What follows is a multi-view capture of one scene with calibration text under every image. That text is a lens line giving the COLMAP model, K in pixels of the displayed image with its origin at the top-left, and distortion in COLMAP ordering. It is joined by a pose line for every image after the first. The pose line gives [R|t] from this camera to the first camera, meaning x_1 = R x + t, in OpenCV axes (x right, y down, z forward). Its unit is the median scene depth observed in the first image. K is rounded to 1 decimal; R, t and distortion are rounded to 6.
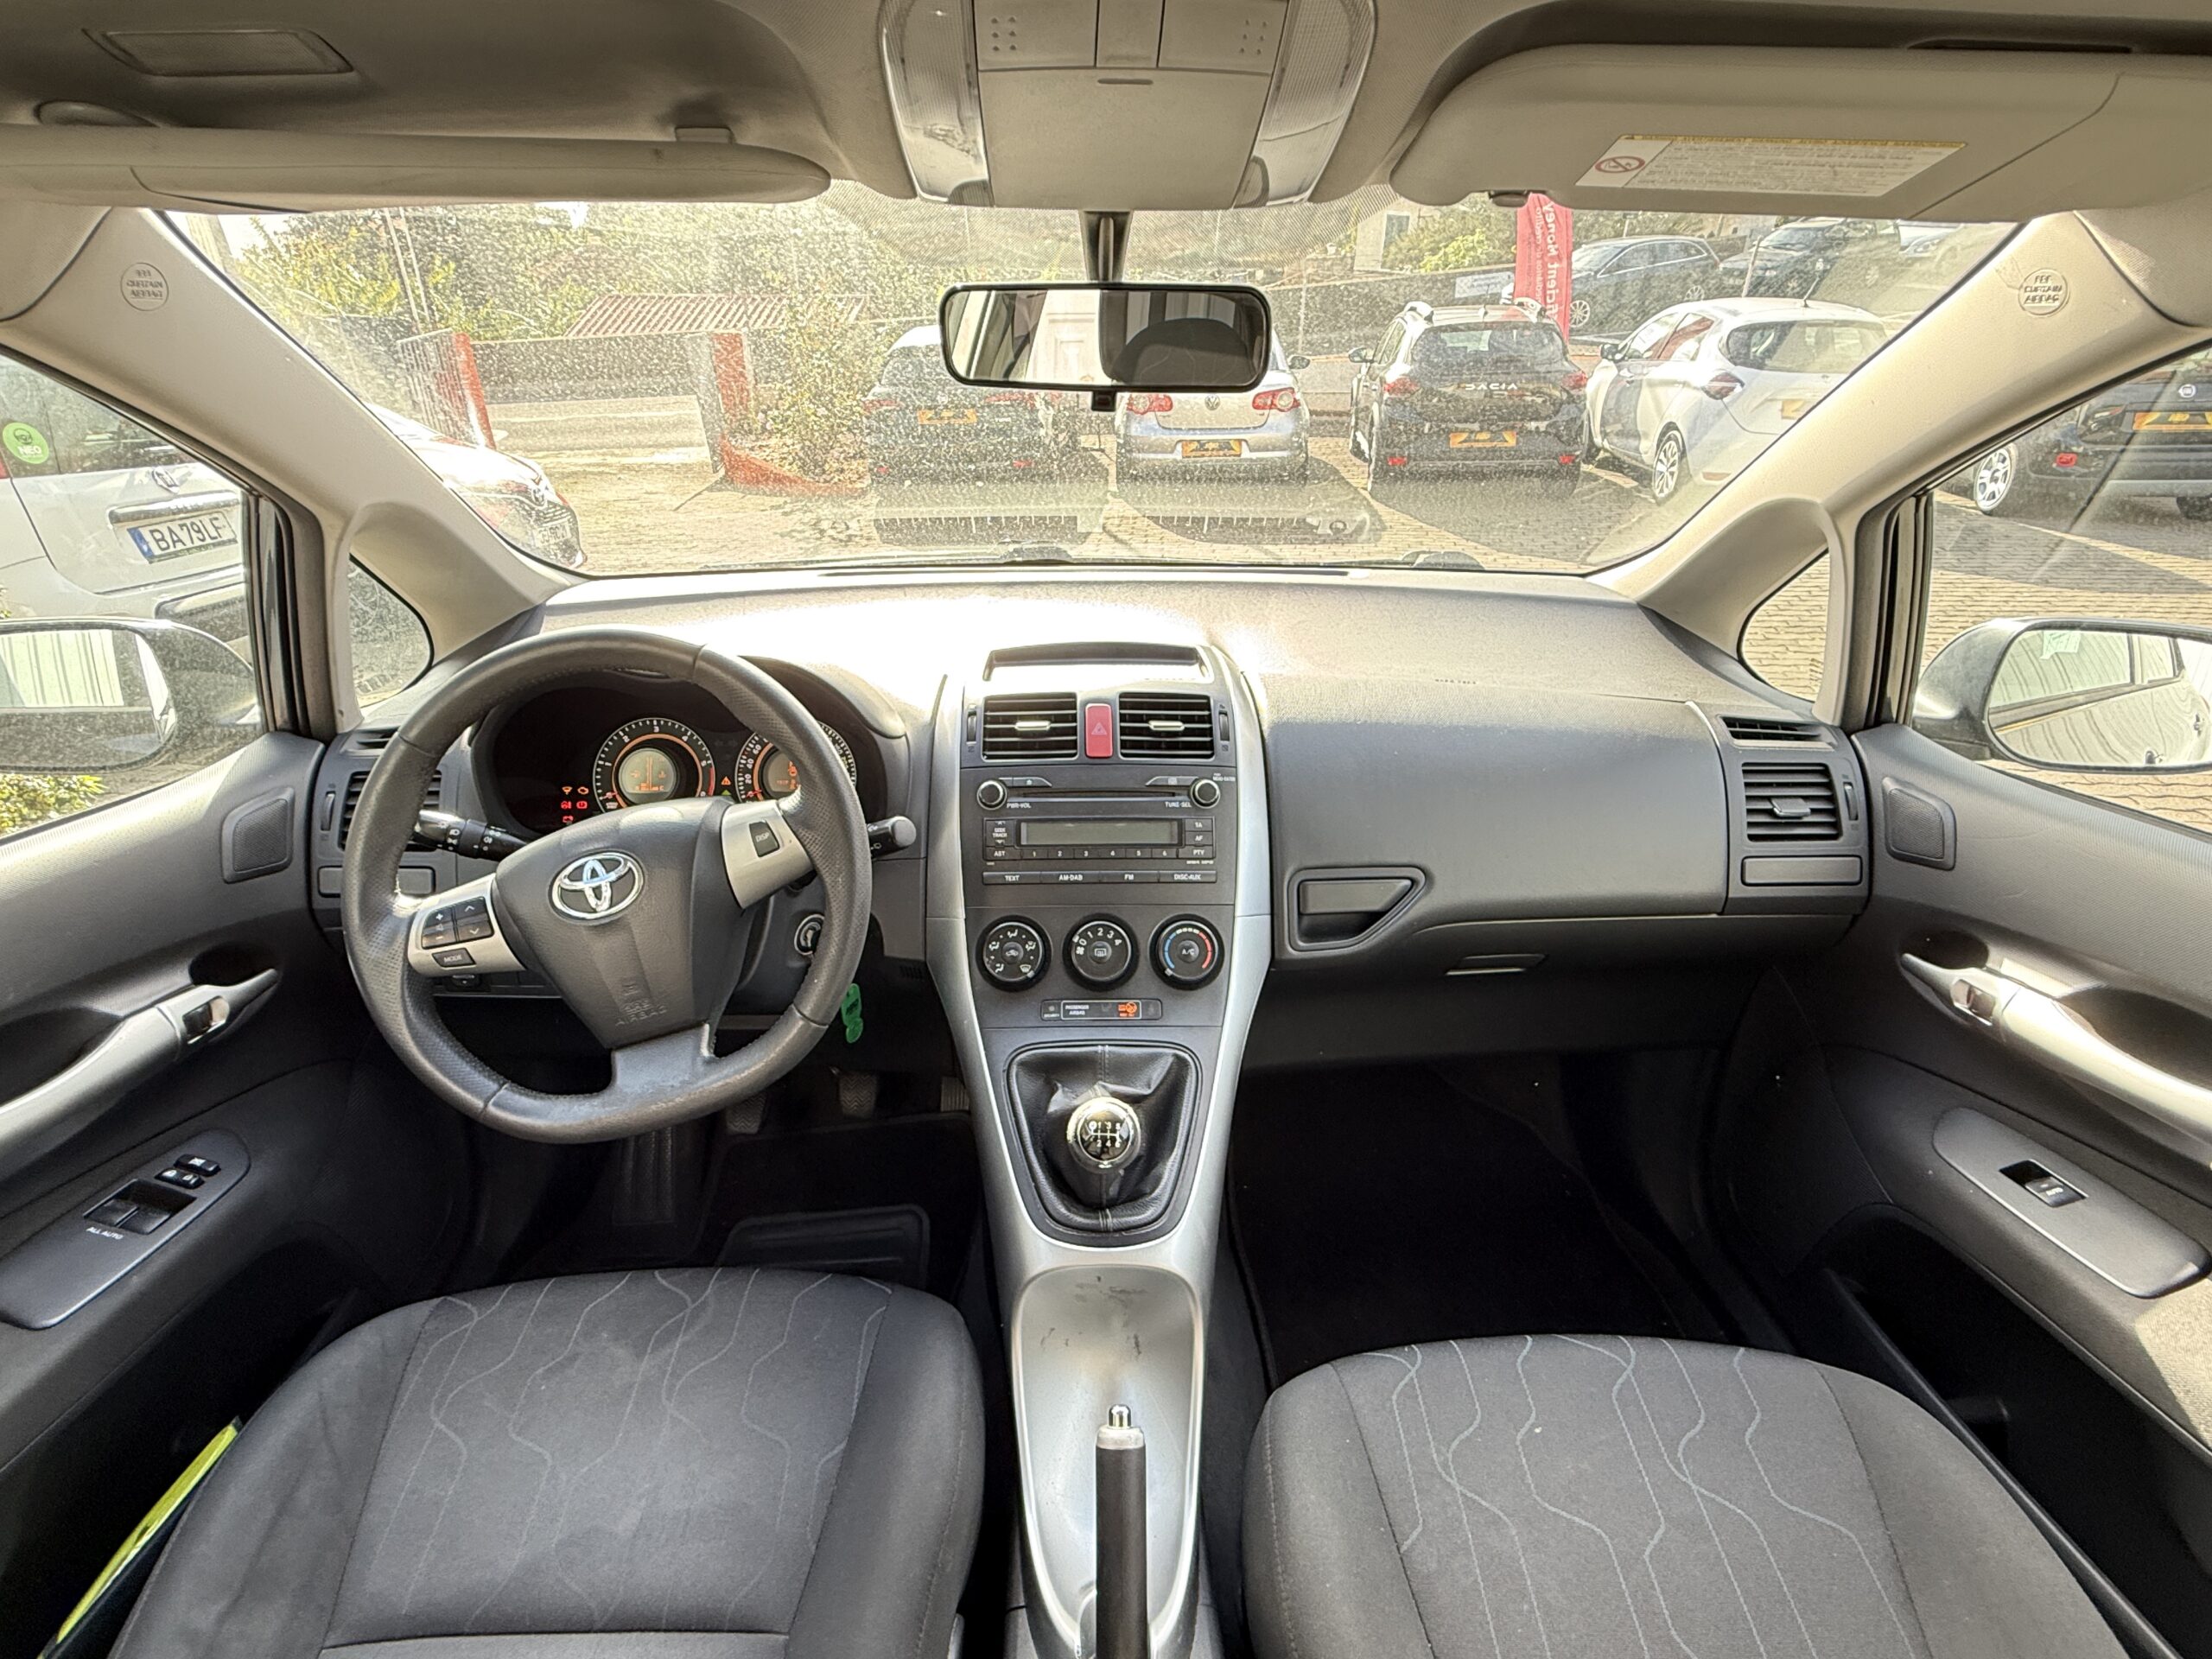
lens RADIAL K [[1138.8, 0, 1106.0], [0, 1138.8, 829.5], [0, 0, 1]] dist [0.002430, -0.001189]
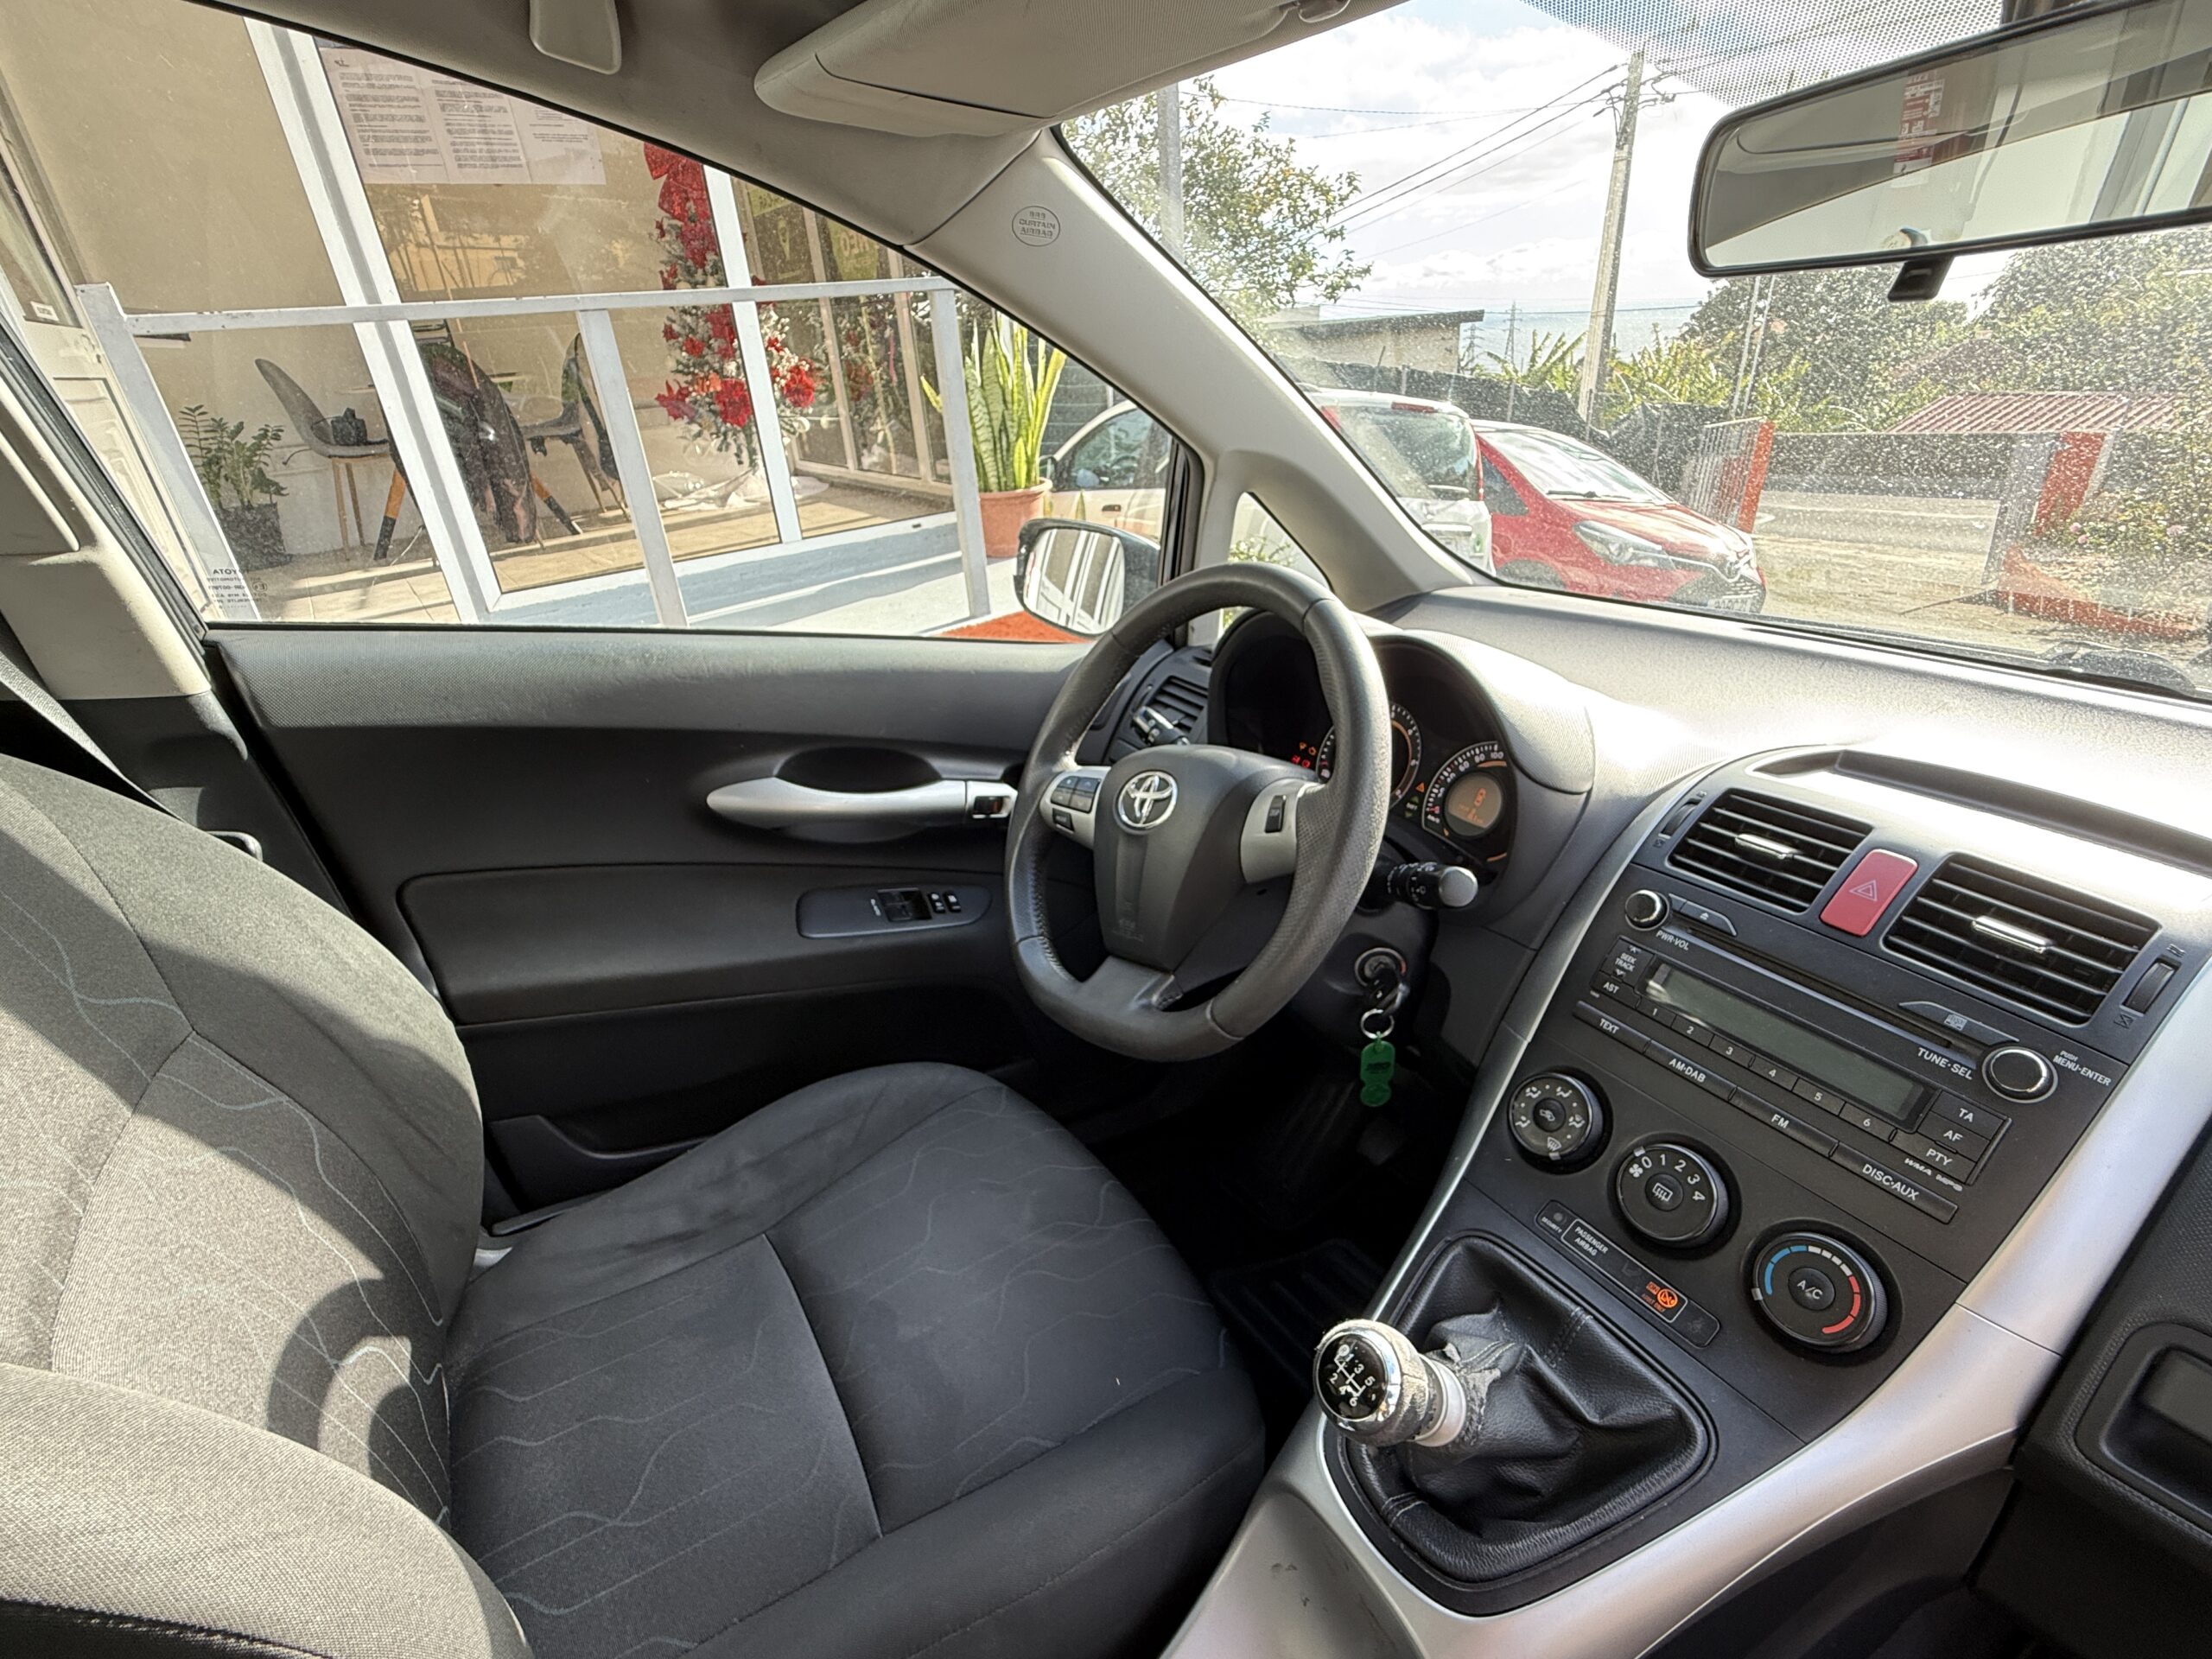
lens RADIAL K [[1027.4, 0, 1106.0], [0, 1027.4, 829.5], [0, 0, 1]] dist [0.001813, 0.000099]
pose [[0.483440, 0.345641, -0.804250, 0.231811], [-0.387066, 0.908456, 0.157757, -0.046625], [0.785153, 0.235032, 0.572970, 0.360249]]
